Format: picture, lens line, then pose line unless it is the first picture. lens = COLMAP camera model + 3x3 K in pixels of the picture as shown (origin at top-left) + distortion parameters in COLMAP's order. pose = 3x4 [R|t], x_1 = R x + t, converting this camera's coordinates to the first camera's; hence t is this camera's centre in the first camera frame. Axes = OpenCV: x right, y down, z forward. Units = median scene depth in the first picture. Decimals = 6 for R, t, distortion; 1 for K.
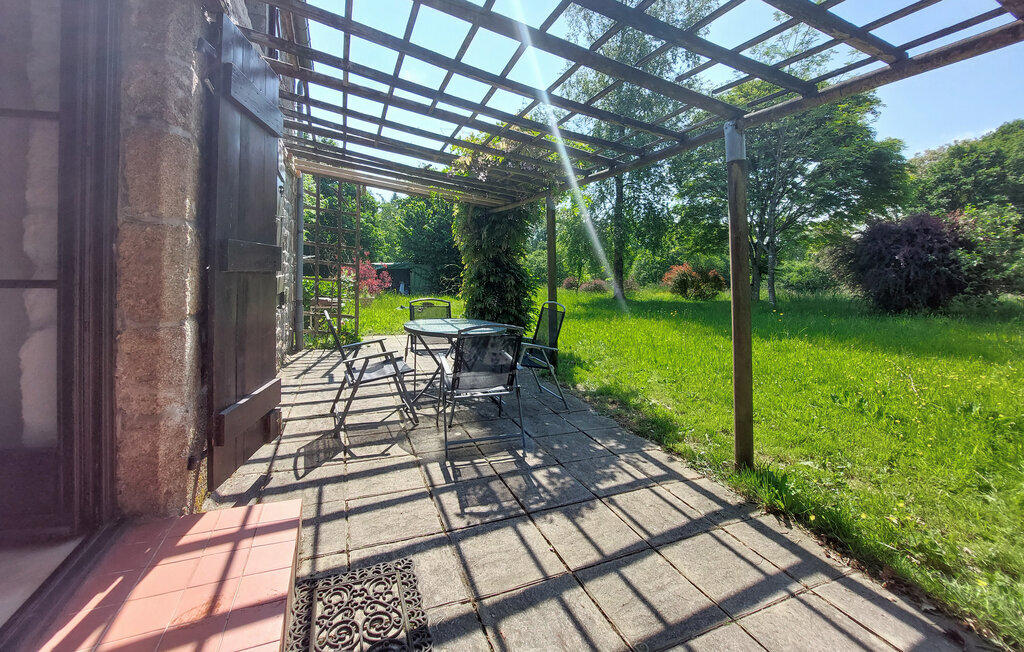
lens RADIAL K [[412.5, 0, 507.3], [0, 412.5, 259.8], [0, 0, 1]] dist [-0.010830, -0.001051]
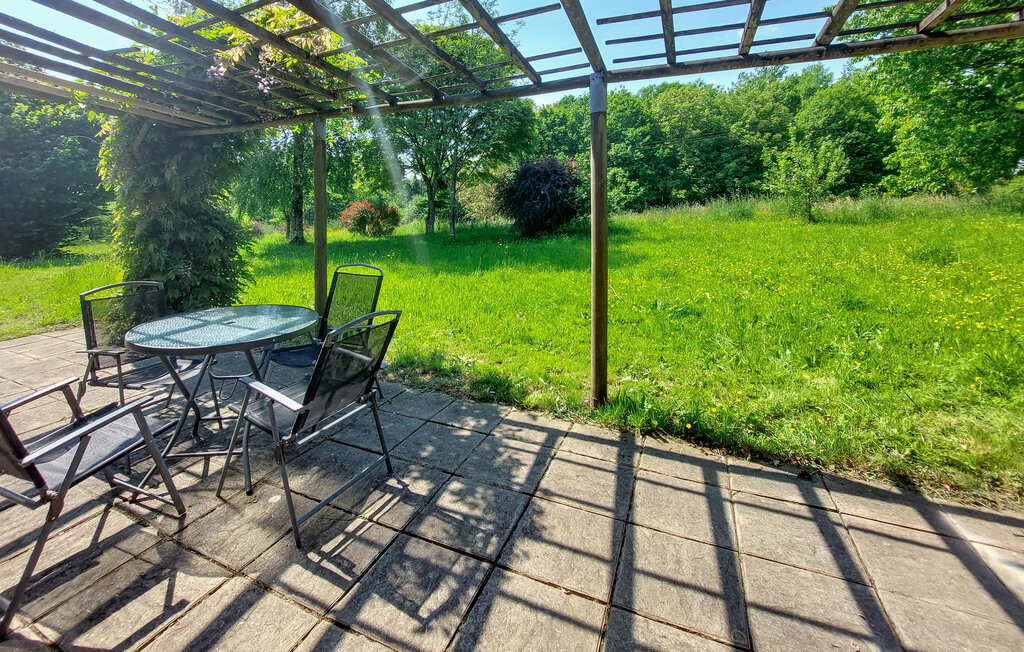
lens RADIAL K [[441.7, 0, 493.7], [0, 441.7, 203.3], [0, 0, 1]] dist [-0.007024, -0.003317]
pose [[0.724815, -0.030390, 0.688273, -0.400782], [0.015767, 0.999497, 0.027528, -0.043868], [-0.688763, -0.009101, 0.724930, 0.366665]]
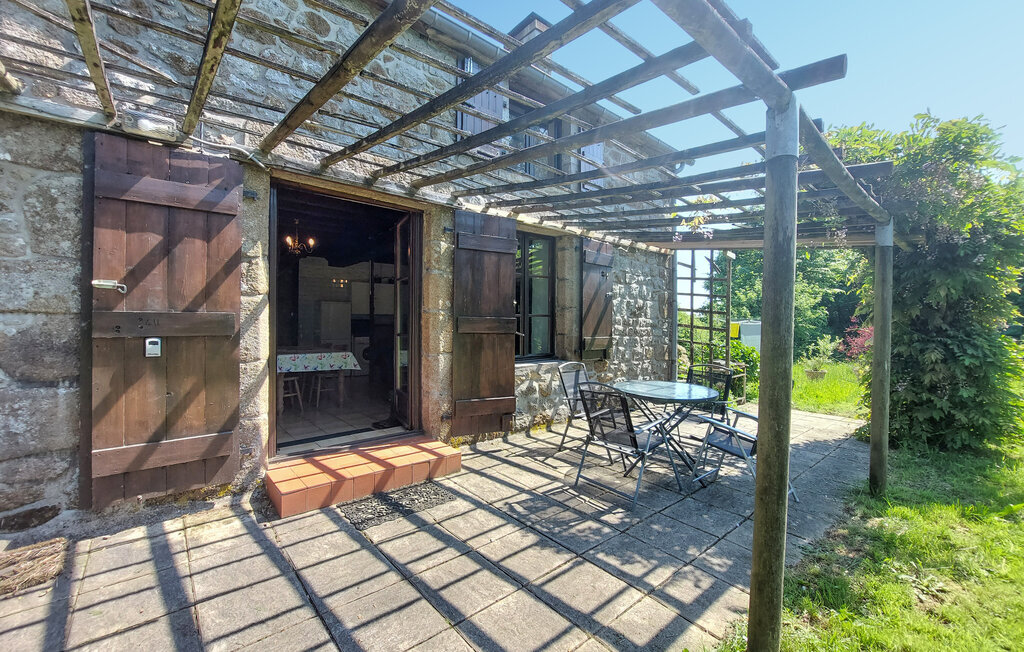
lens RADIAL K [[412.5, 0, 514.0], [0, 412.5, 310.2], [0, 0, 1]] dist [-0.010830, -0.001051]
pose [[0.318808, -0.040000, -0.946975, 1.071021], [0.007079, 0.999182, -0.039822, 0.000995], [0.947793, 0.005992, 0.318830, 0.464741]]
